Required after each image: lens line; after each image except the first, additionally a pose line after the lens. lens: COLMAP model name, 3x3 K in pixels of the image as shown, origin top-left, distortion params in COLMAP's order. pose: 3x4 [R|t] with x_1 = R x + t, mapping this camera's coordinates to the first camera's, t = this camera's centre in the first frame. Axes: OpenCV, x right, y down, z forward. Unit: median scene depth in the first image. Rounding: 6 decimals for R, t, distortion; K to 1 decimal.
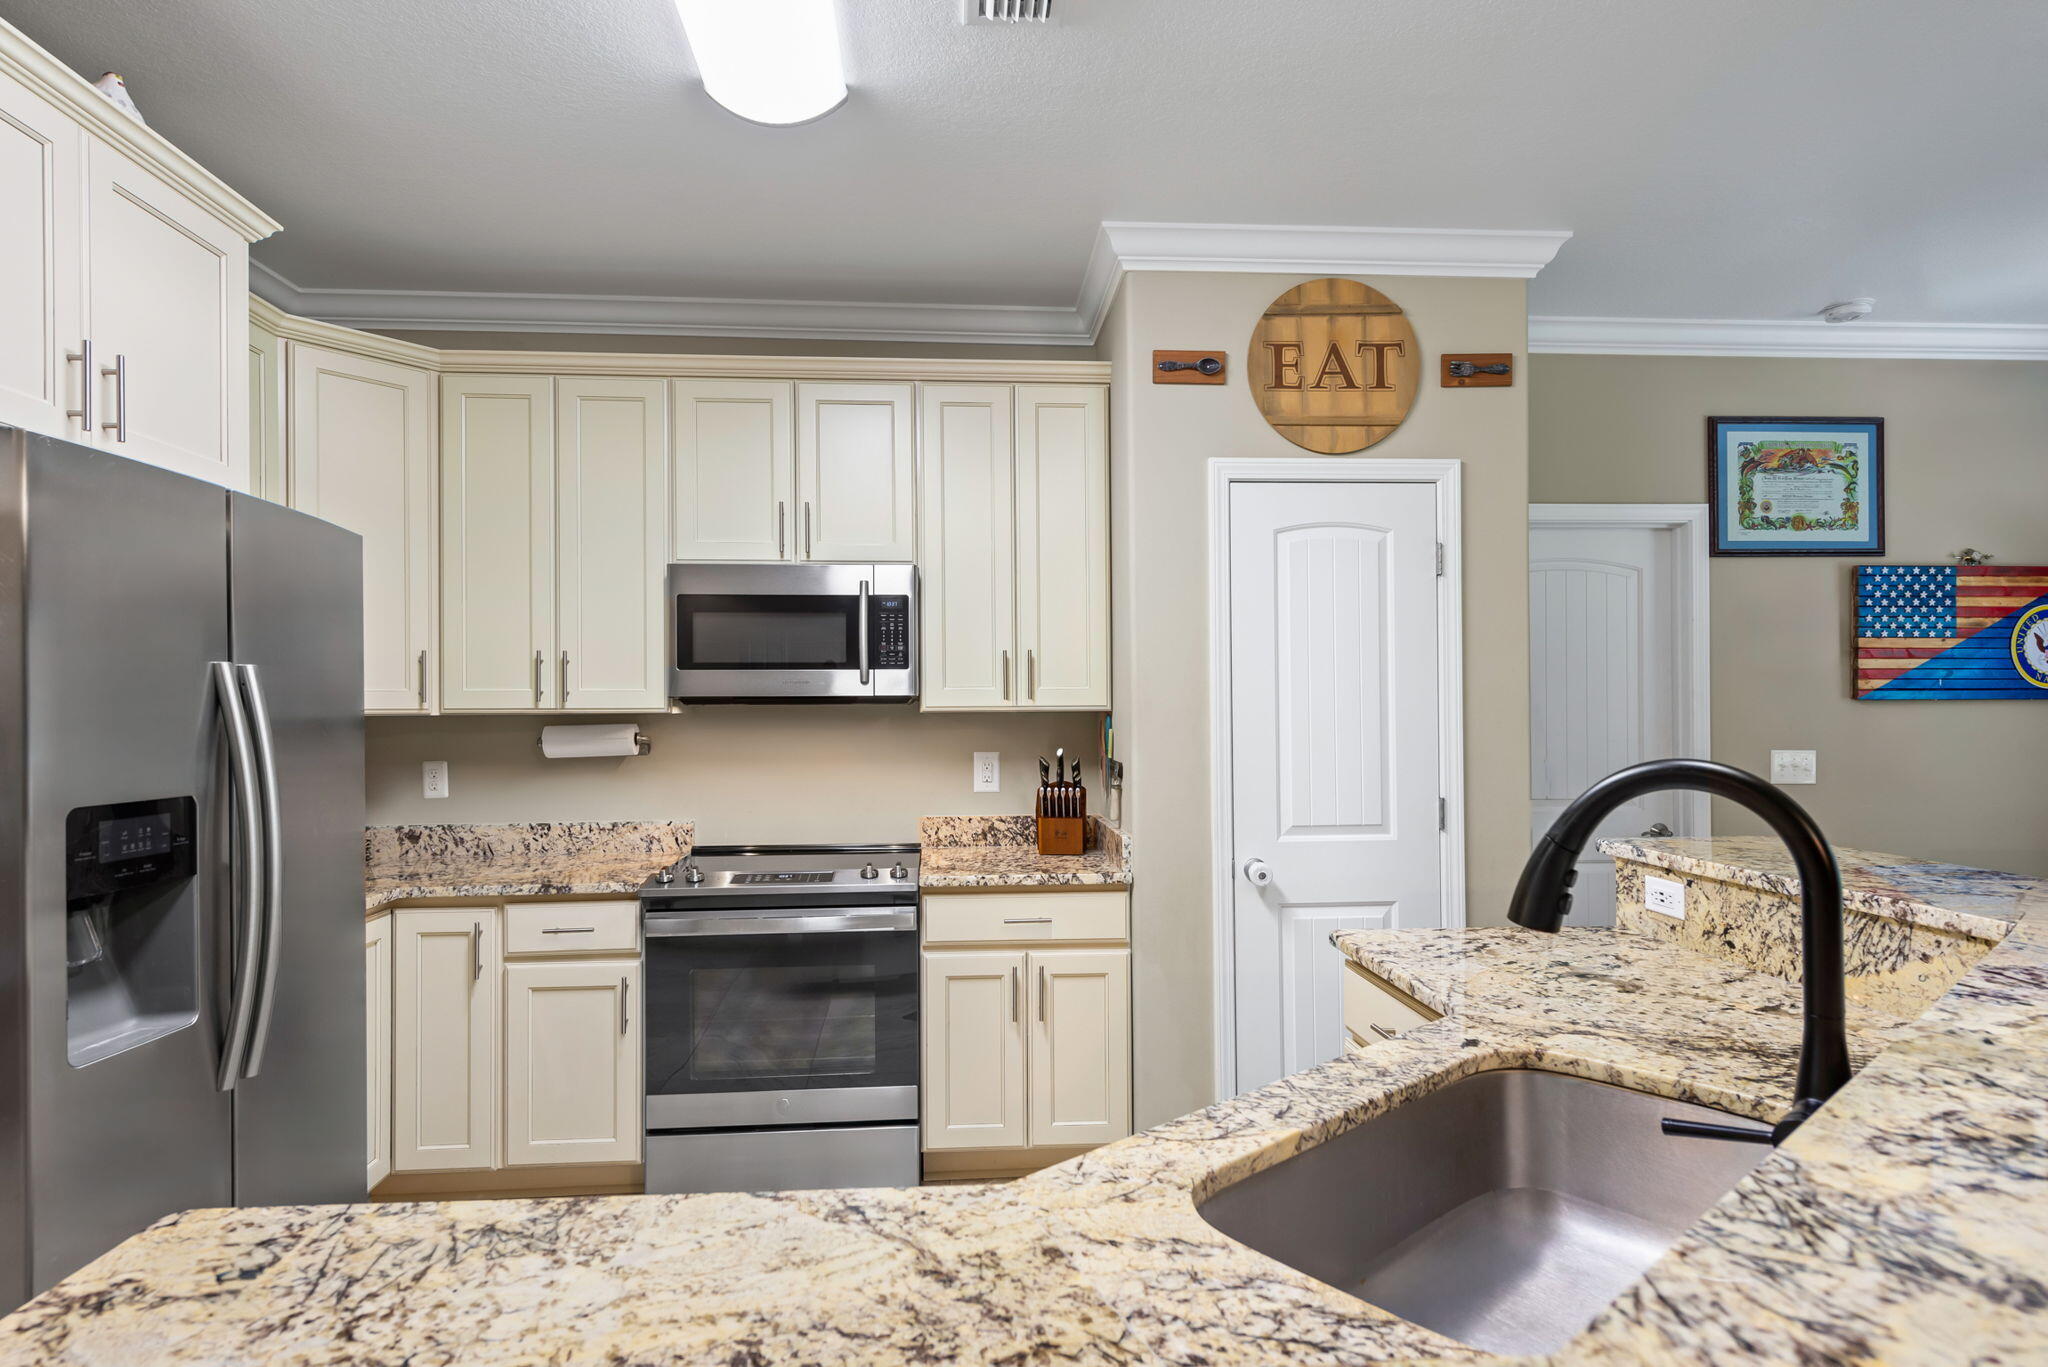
lens RADIAL K [[1076.2, 0, 1013.2], [0, 1076.2, 705.1], [0, 0, 1]] dist [0.028362, -0.018947]
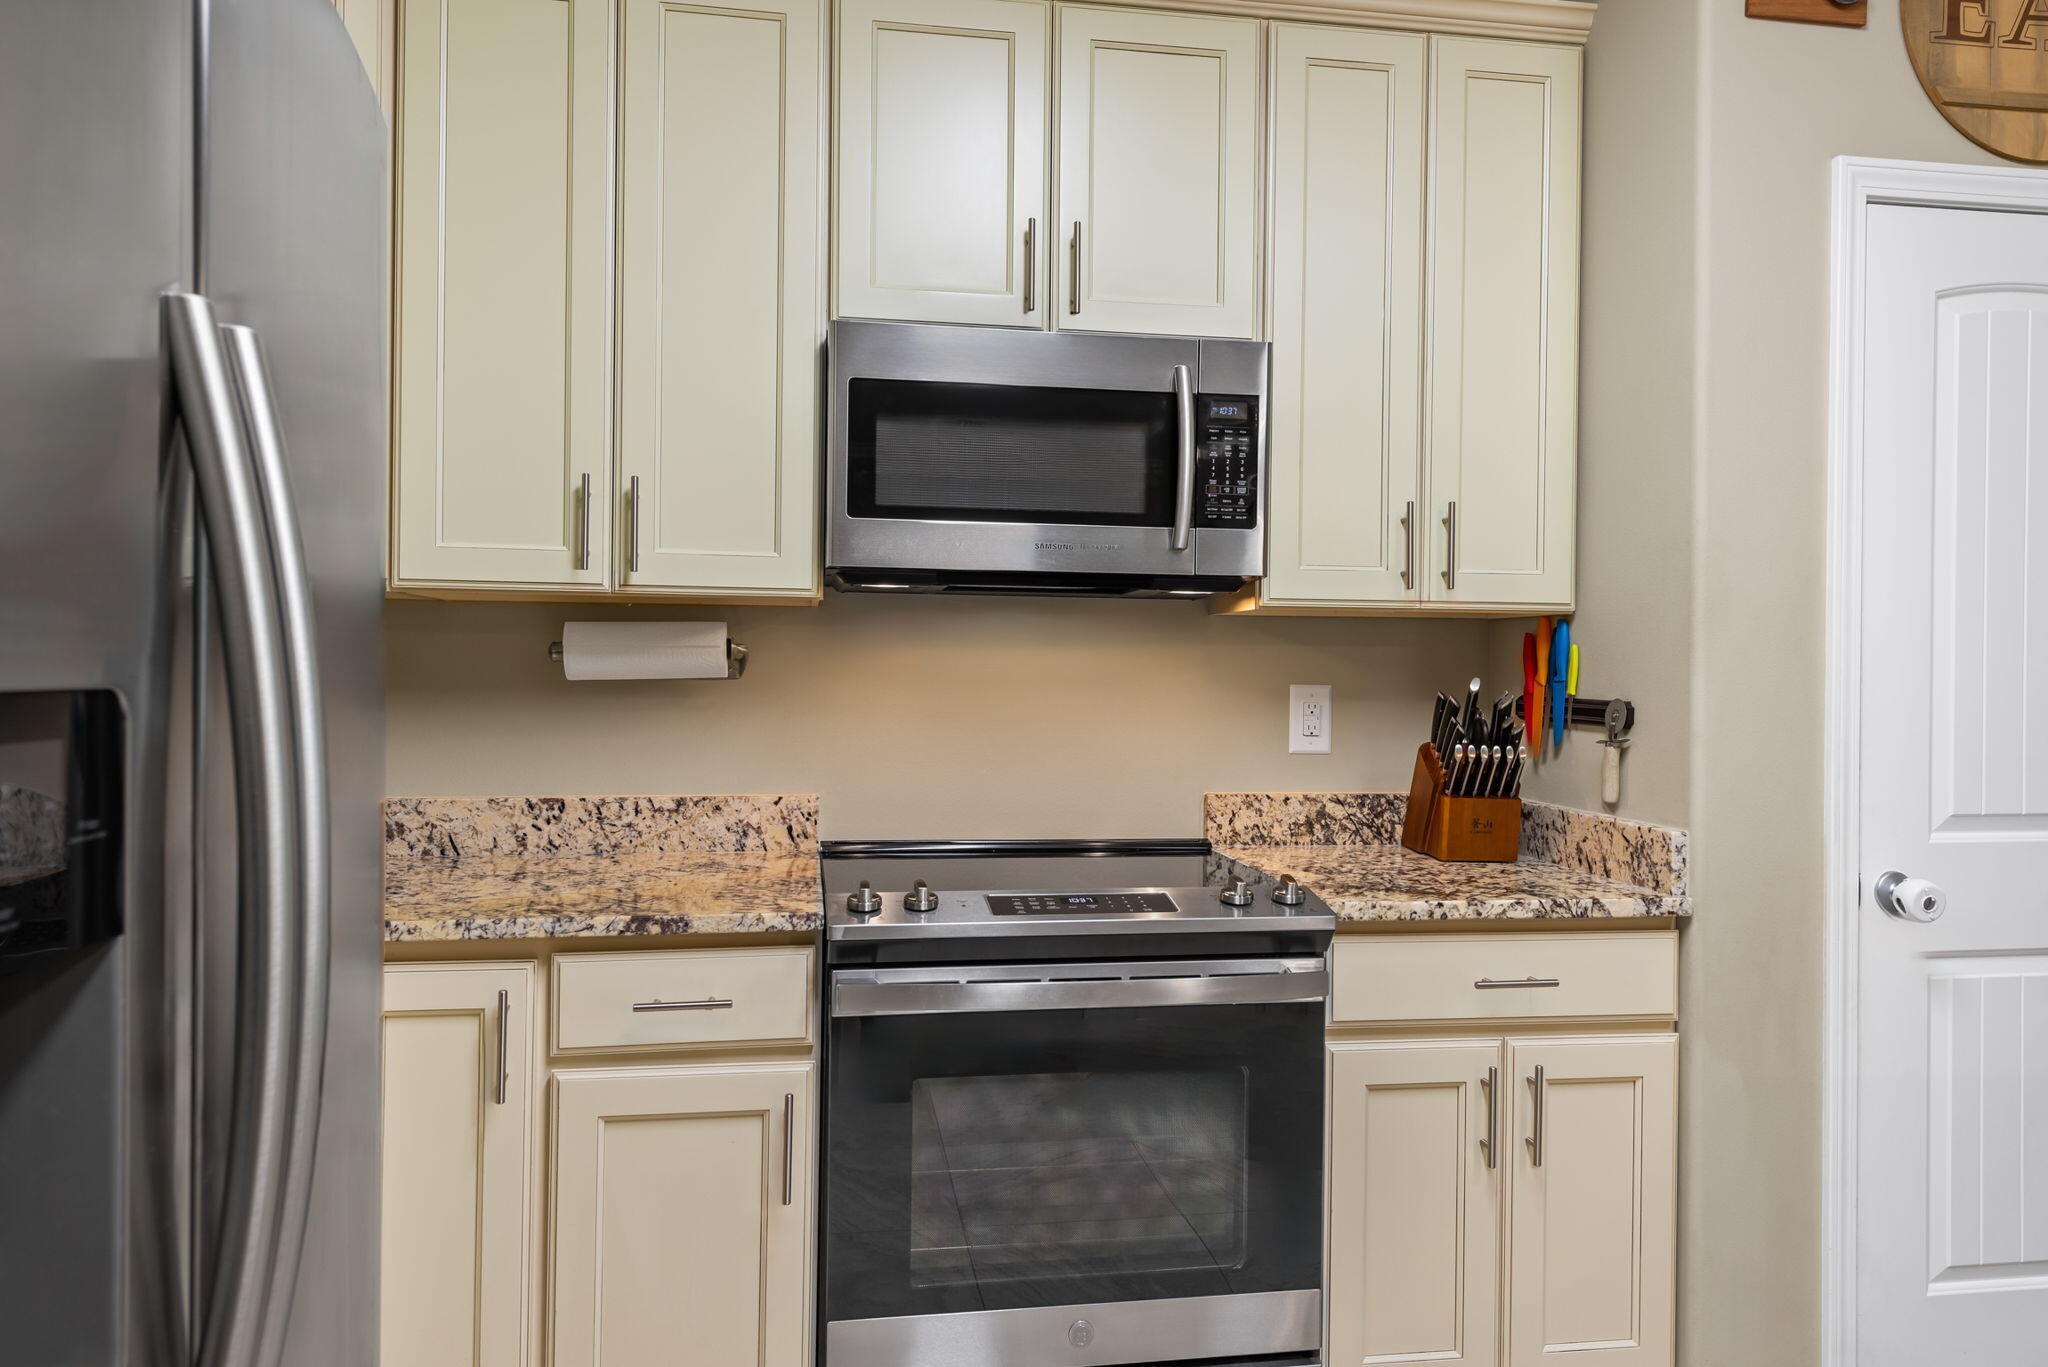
lens RADIAL K [[1364.1, 0, 1019.7], [0, 1364.1, 665.3], [0, 0, 1]] dist [0.019605, -0.003910]
pose [[0.996021, 0.017323, 0.087423, -0.296112], [-0.017682, 0.999838, 0.003329, 0.039536], [-0.087351, -0.004862, 0.996166, 0.322594]]
